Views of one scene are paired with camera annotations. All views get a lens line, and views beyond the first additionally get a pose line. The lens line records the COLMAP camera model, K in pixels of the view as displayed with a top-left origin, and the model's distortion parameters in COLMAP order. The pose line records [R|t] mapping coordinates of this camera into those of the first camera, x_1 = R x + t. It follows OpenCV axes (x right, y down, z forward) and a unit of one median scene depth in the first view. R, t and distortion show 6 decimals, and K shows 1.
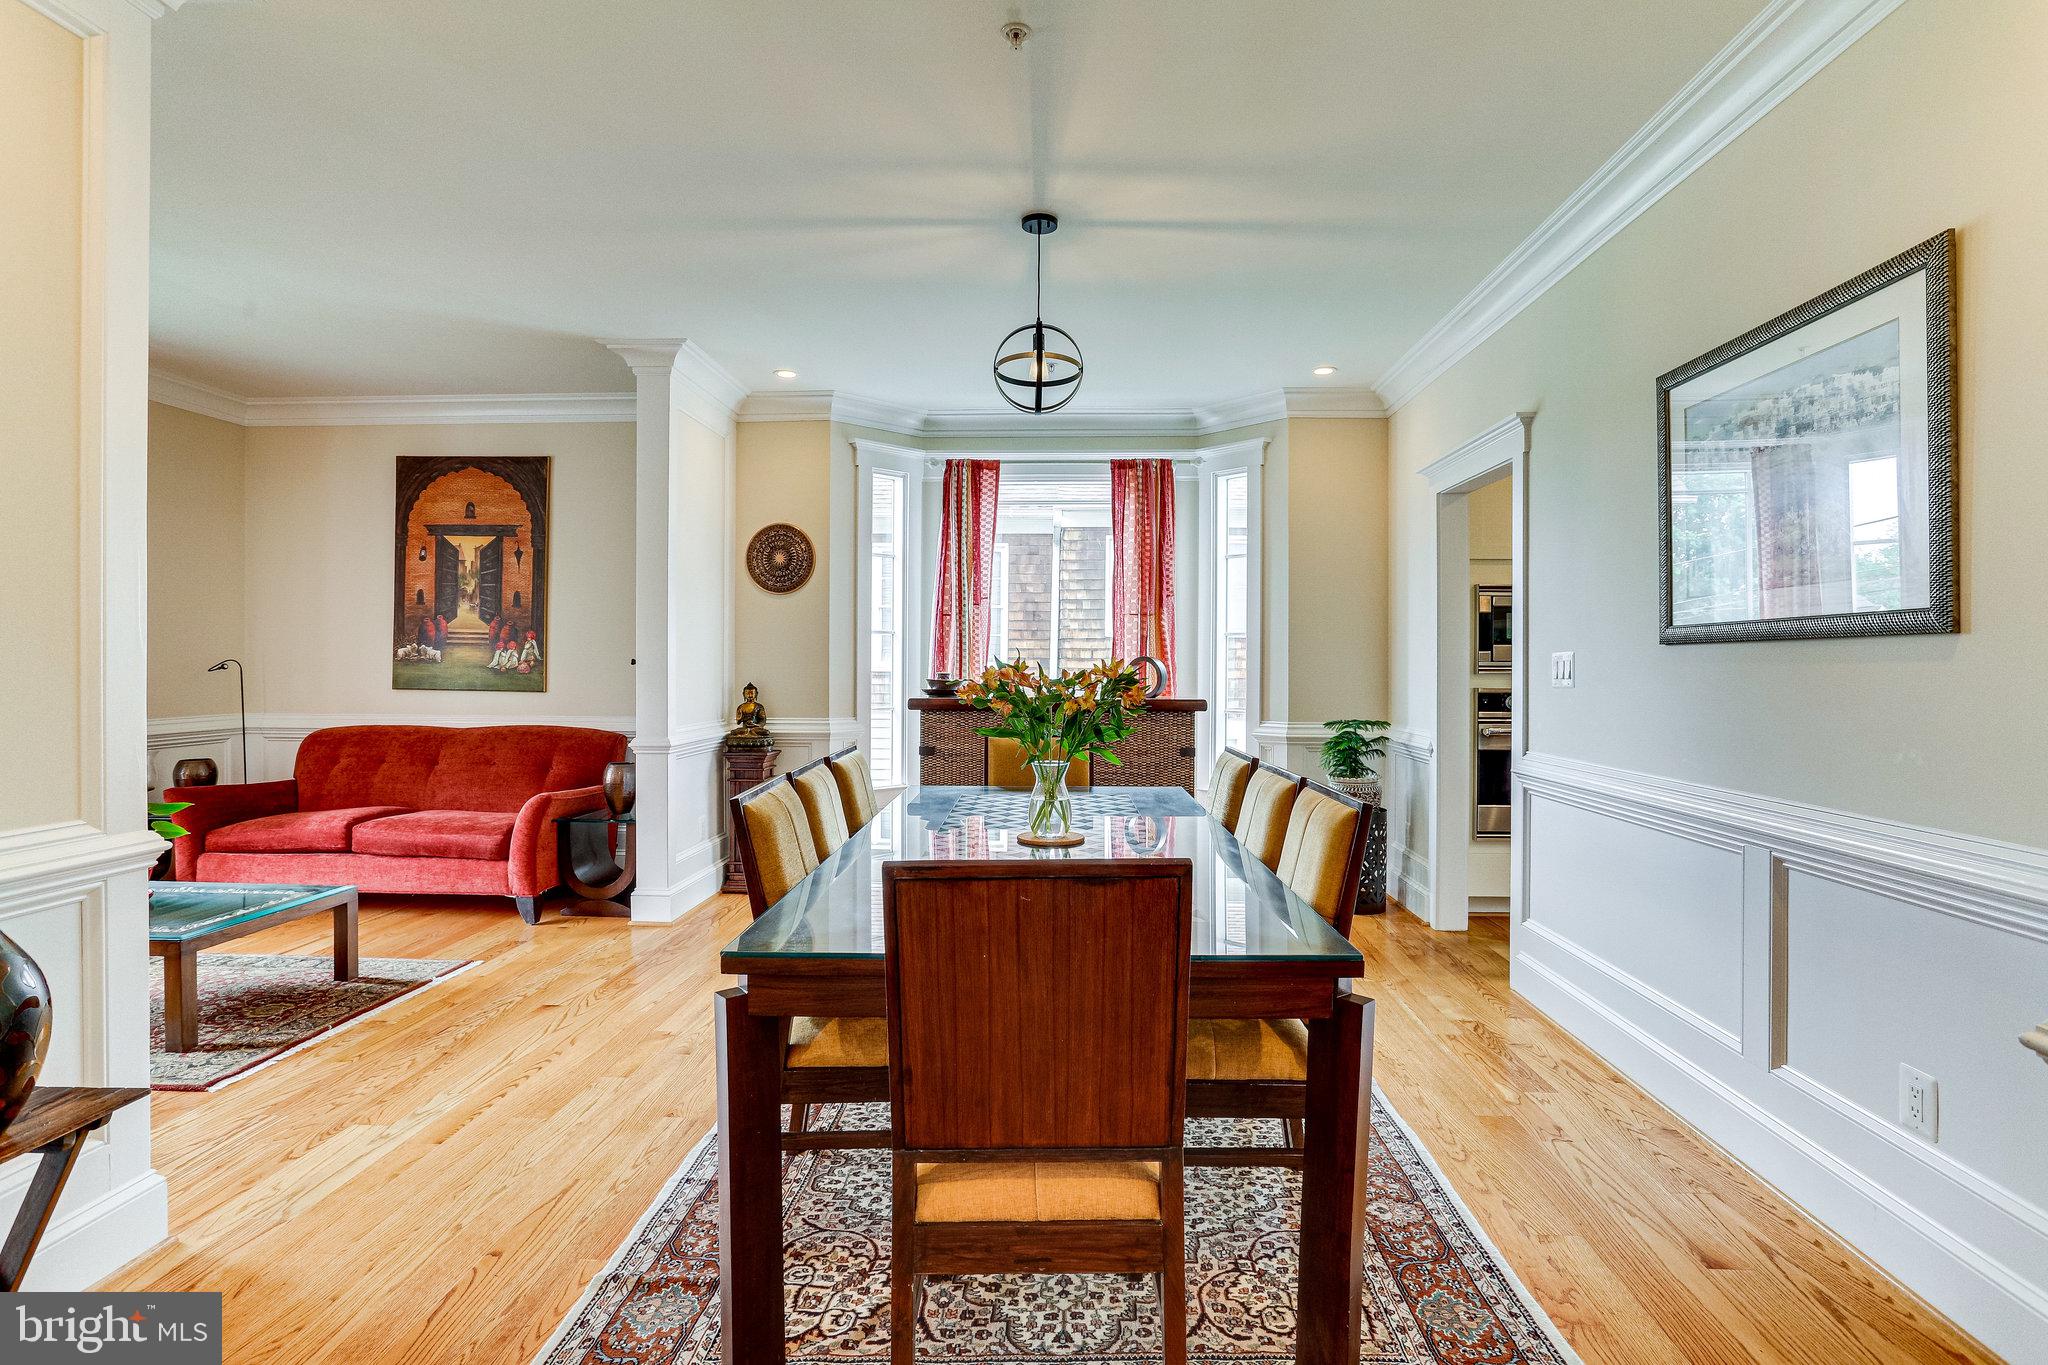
lens RADIAL K [[1001.6, 0, 1030.8], [0, 1001.6, 673.9], [0, 0, 1]] dist [-0.024536, 0.002223]
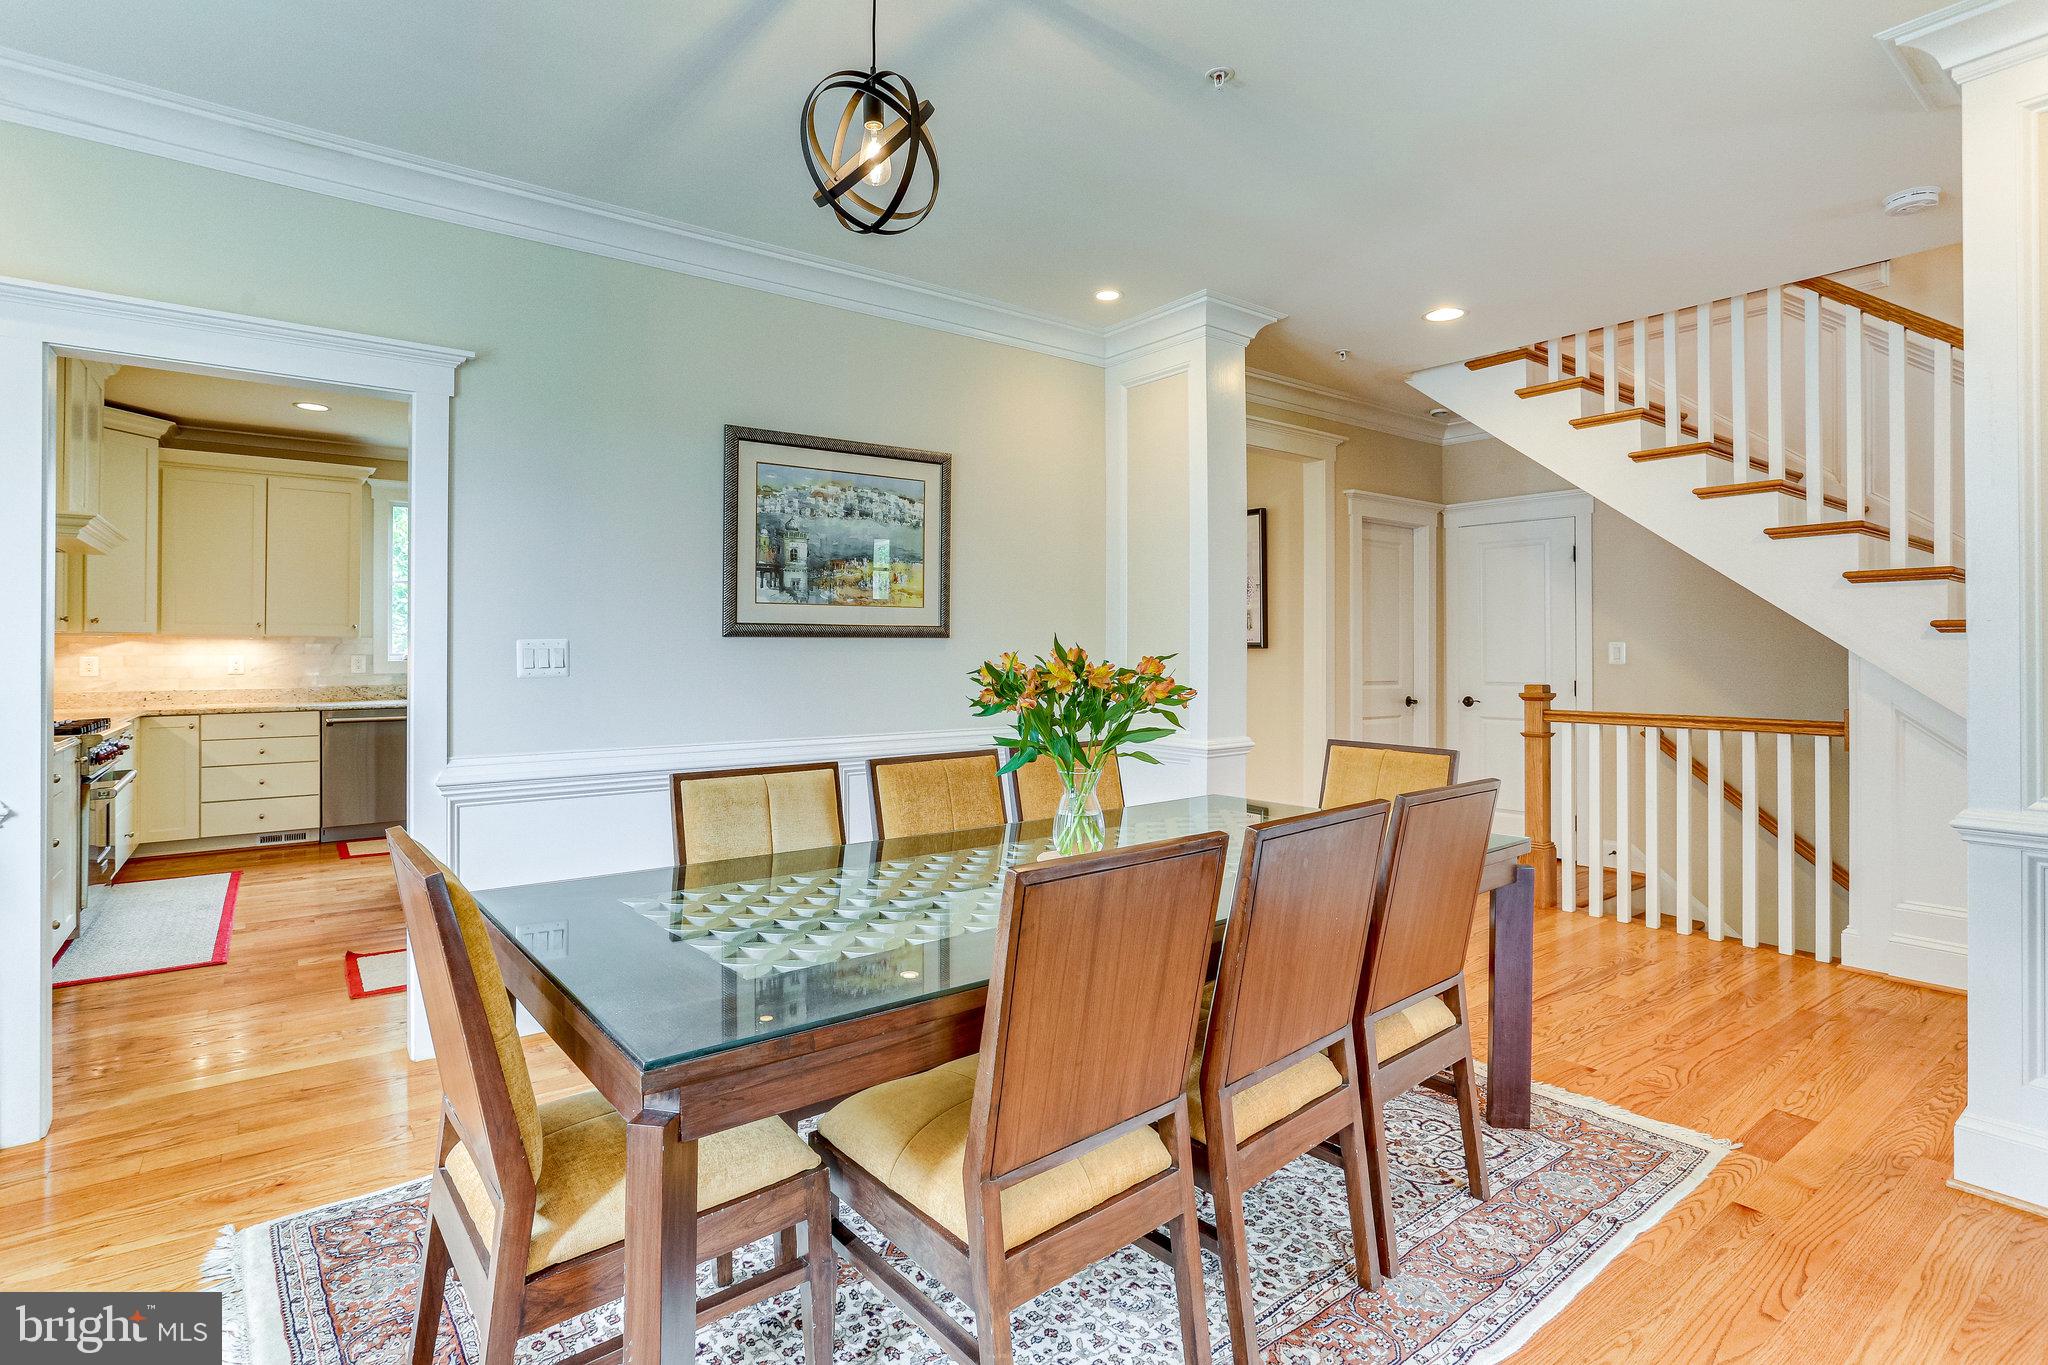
lens RADIAL K [[1001.6, 0, 1025.0], [0, 1001.6, 660.9], [0, 0, 1]] dist [-0.024536, 0.002223]
pose [[-0.649310, -0.006379, 0.760498, -0.772692], [0.005803, 0.999894, 0.013343, -0.018215], [-0.760502, 0.013077, -0.649204, 2.062498]]
